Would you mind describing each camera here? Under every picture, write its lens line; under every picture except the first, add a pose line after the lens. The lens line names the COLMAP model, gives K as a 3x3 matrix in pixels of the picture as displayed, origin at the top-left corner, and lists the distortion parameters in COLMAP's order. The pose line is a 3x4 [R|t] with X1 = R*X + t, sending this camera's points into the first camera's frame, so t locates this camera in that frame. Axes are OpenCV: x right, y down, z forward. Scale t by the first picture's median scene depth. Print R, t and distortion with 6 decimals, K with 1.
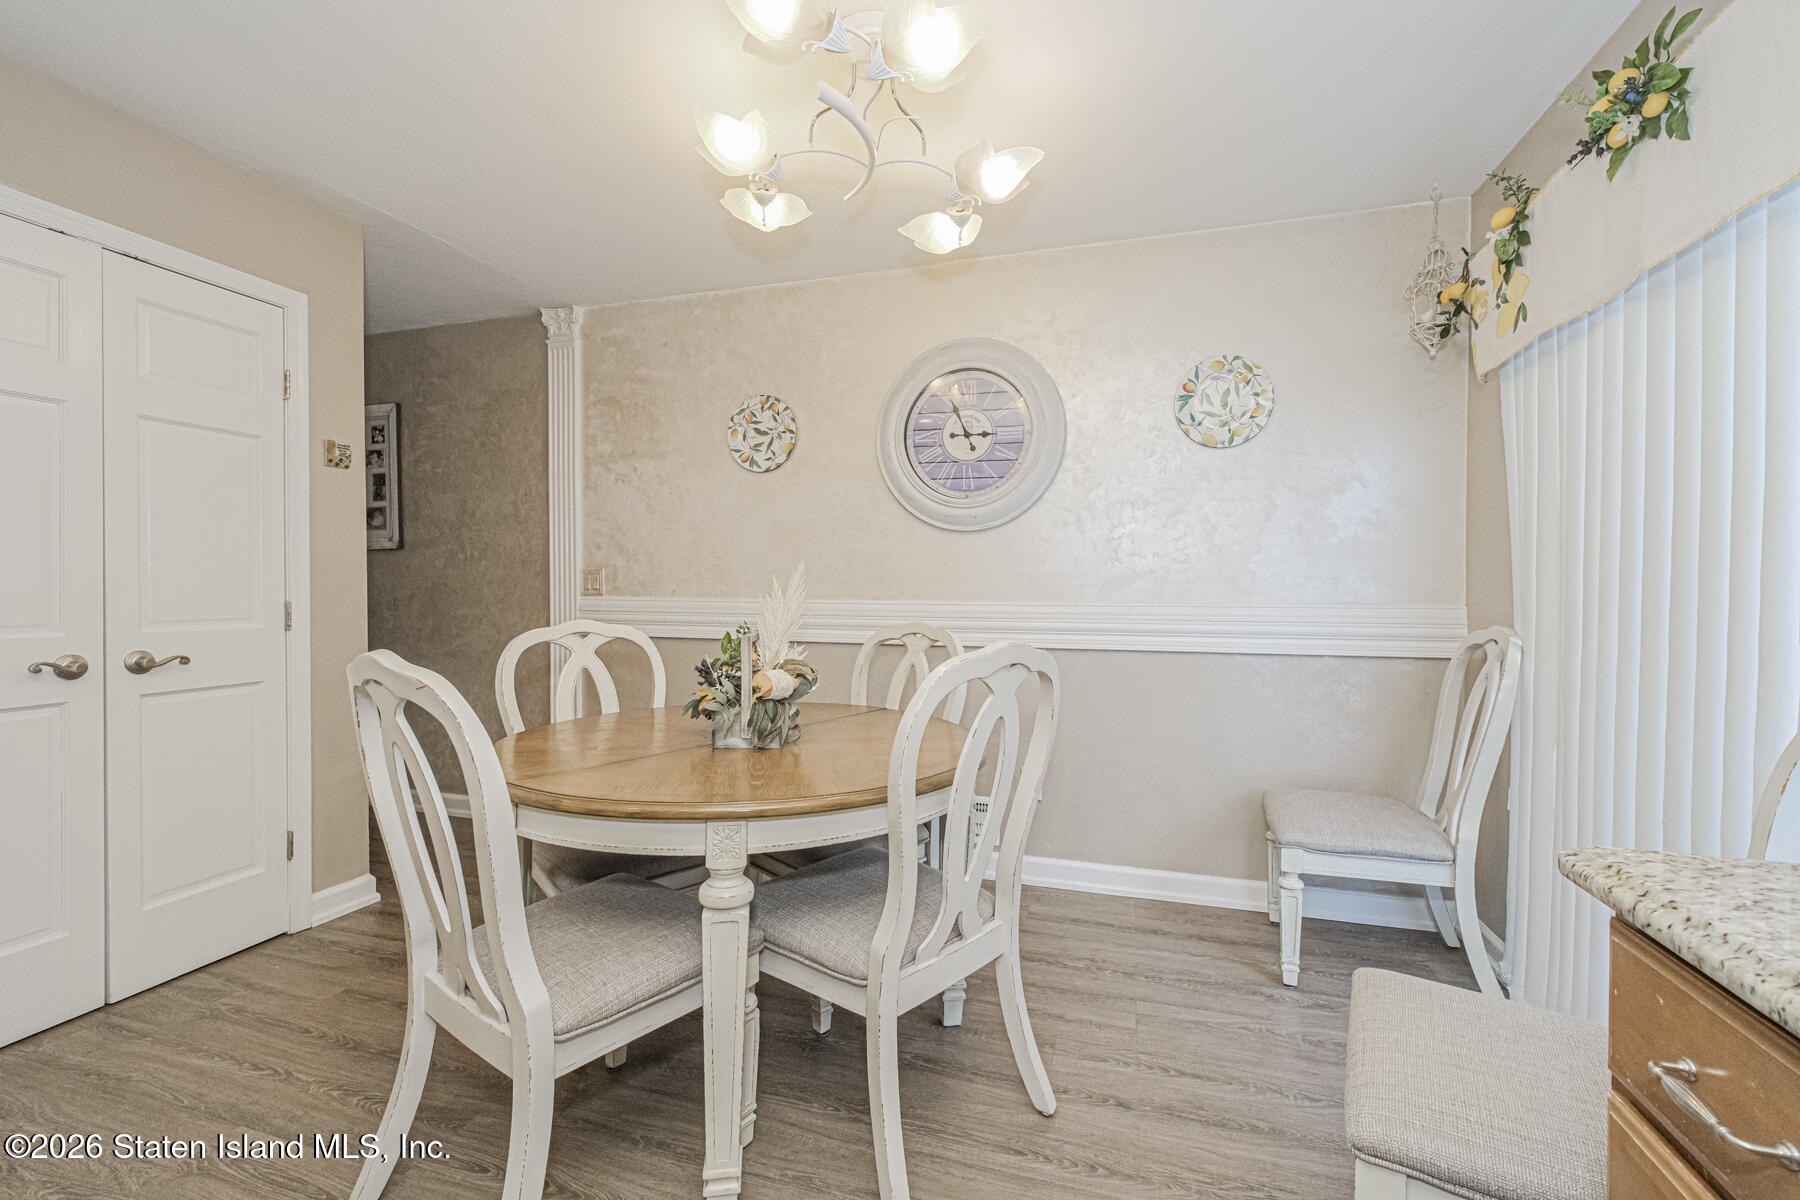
lens RADIAL K [[758.1, 0, 904.5], [0, 758.1, 596.0], [0, 0, 1]] dist [0.002848, 0.000167]
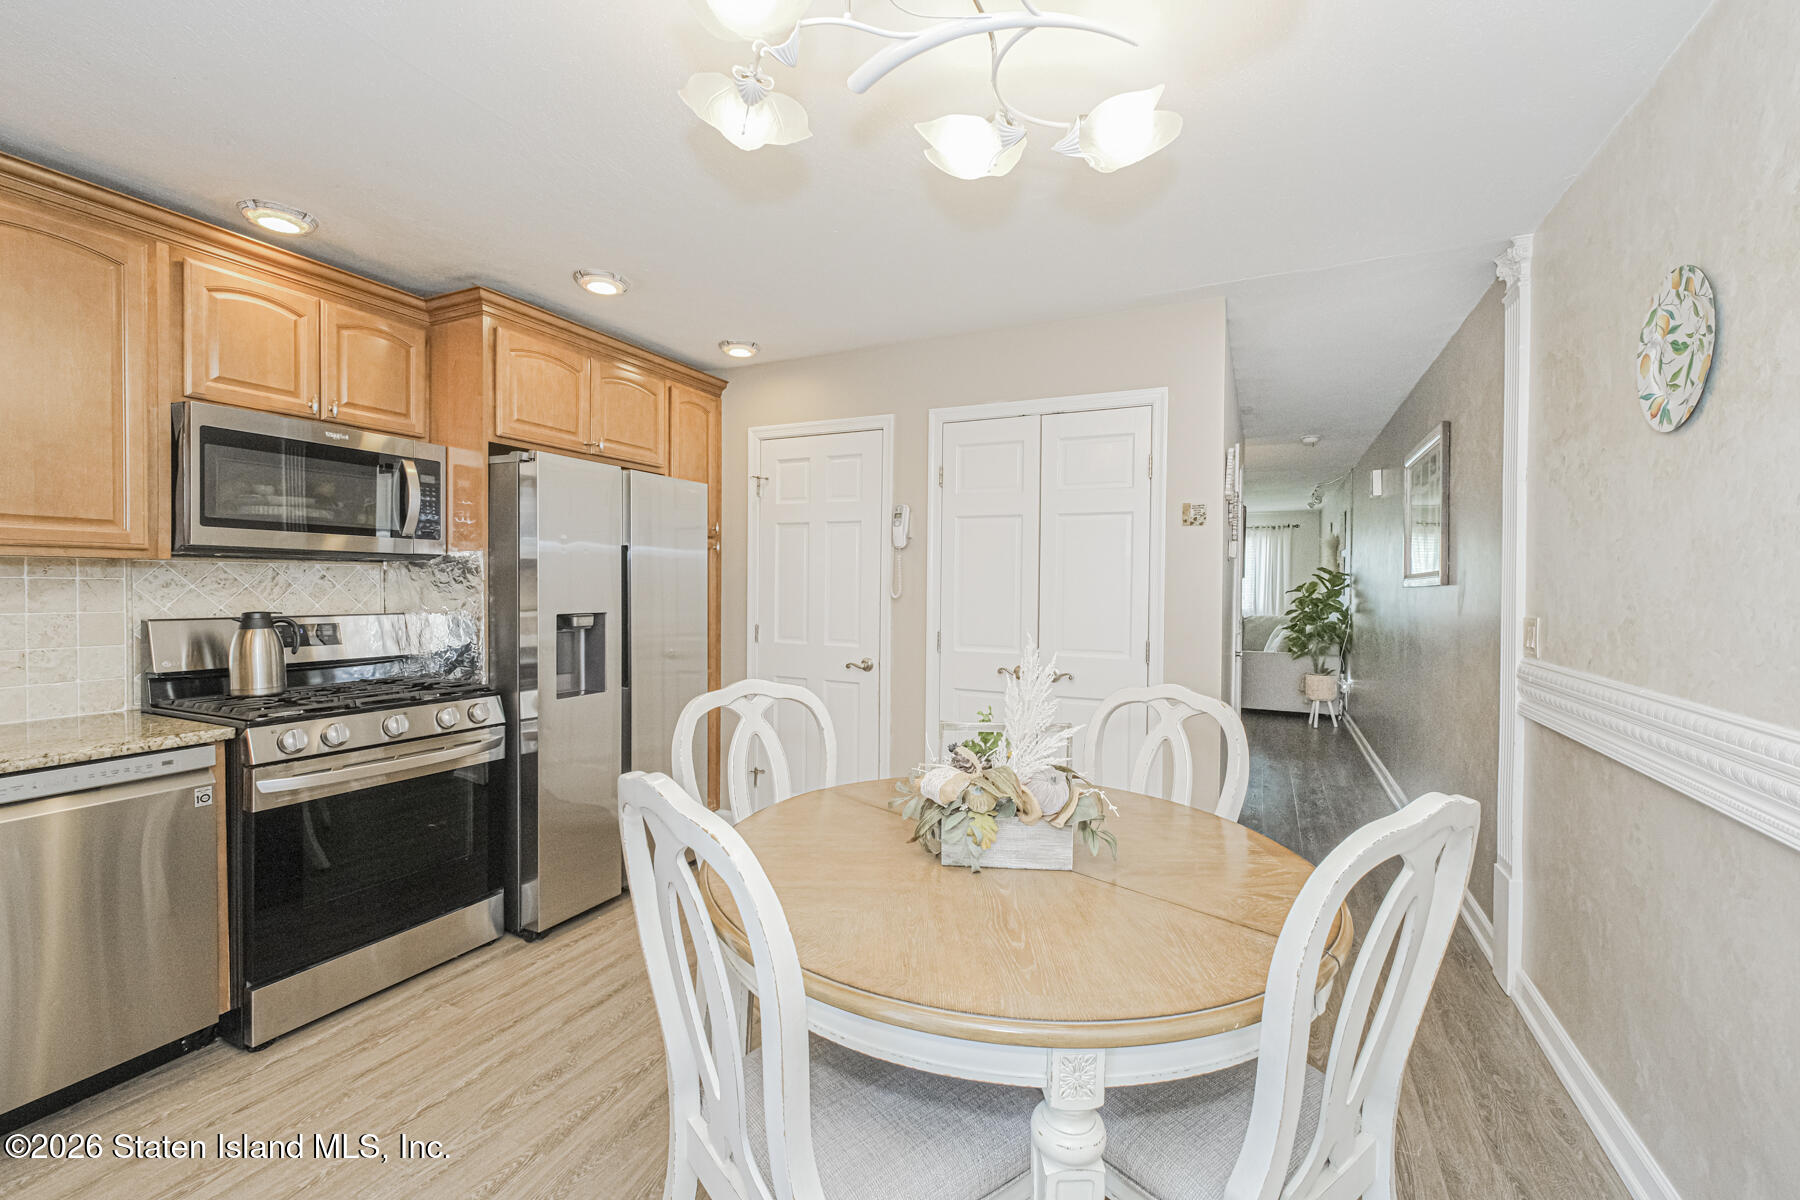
lens RADIAL K [[755.9, 0, 905.9], [0, 755.9, 597.1], [0, 0, 1]] dist [-0.000528, -0.000248]
pose [[-0.150888, 0.008706, -0.988513, 0.443489], [-0.028574, 0.999505, 0.013164, -0.063364], [0.988138, 0.030232, -0.150564, 0.741739]]
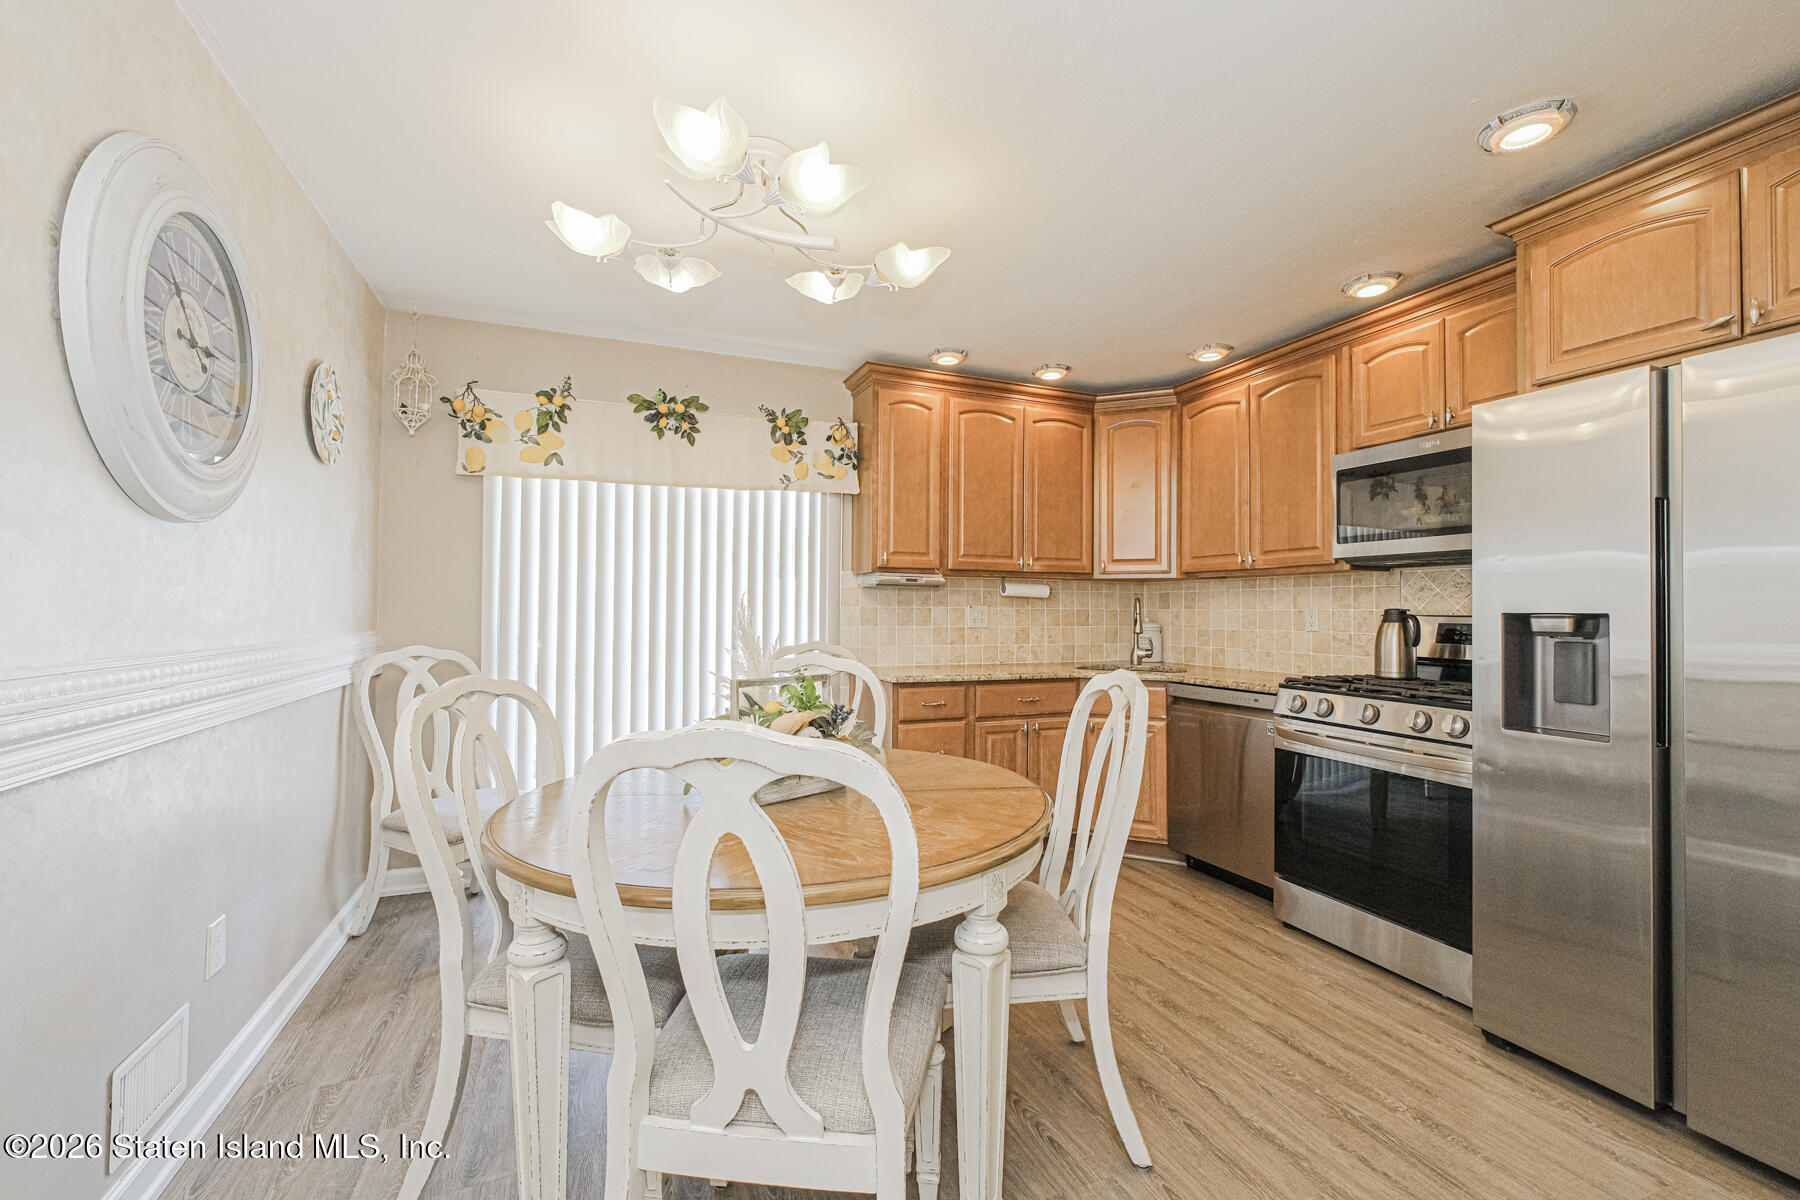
lens RADIAL K [[758.1, 0, 904.5], [0, 758.1, 596.0], [0, 0, 1]] dist [0.002848, 0.000167]
pose [[-0.630284, 0.006044, 0.776341, -0.725050], [0.005074, 0.999980, -0.003666, -0.030010], [-0.776348, 0.001629, -0.630302, 1.070096]]
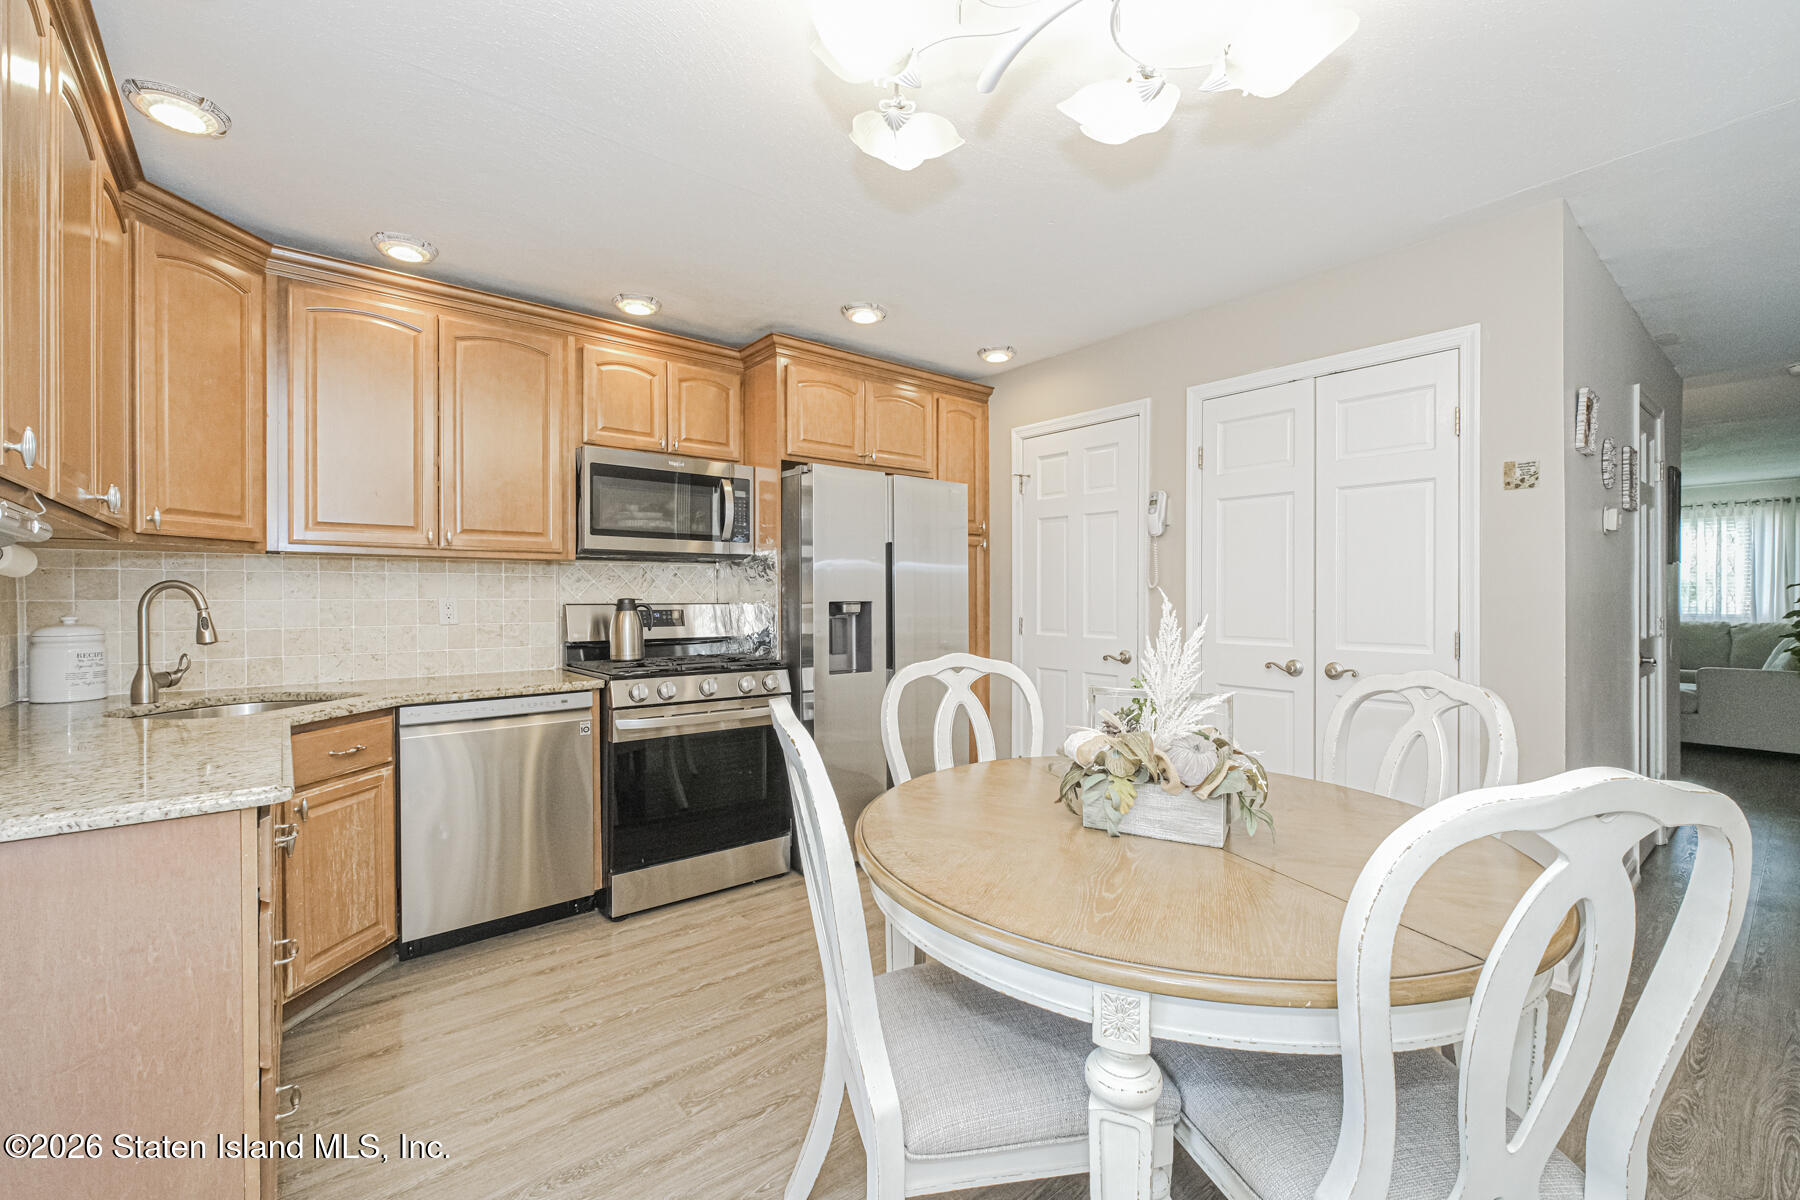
lens RADIAL K [[758.1, 0, 904.5], [0, 758.1, 596.0], [0, 0, 1]] dist [0.002848, 0.000167]
pose [[-0.557145, -0.004398, -0.830404, 0.432056], [-0.017310, 0.999830, 0.006319, -0.031505], [0.830235, 0.017895, -0.557126, 0.889437]]
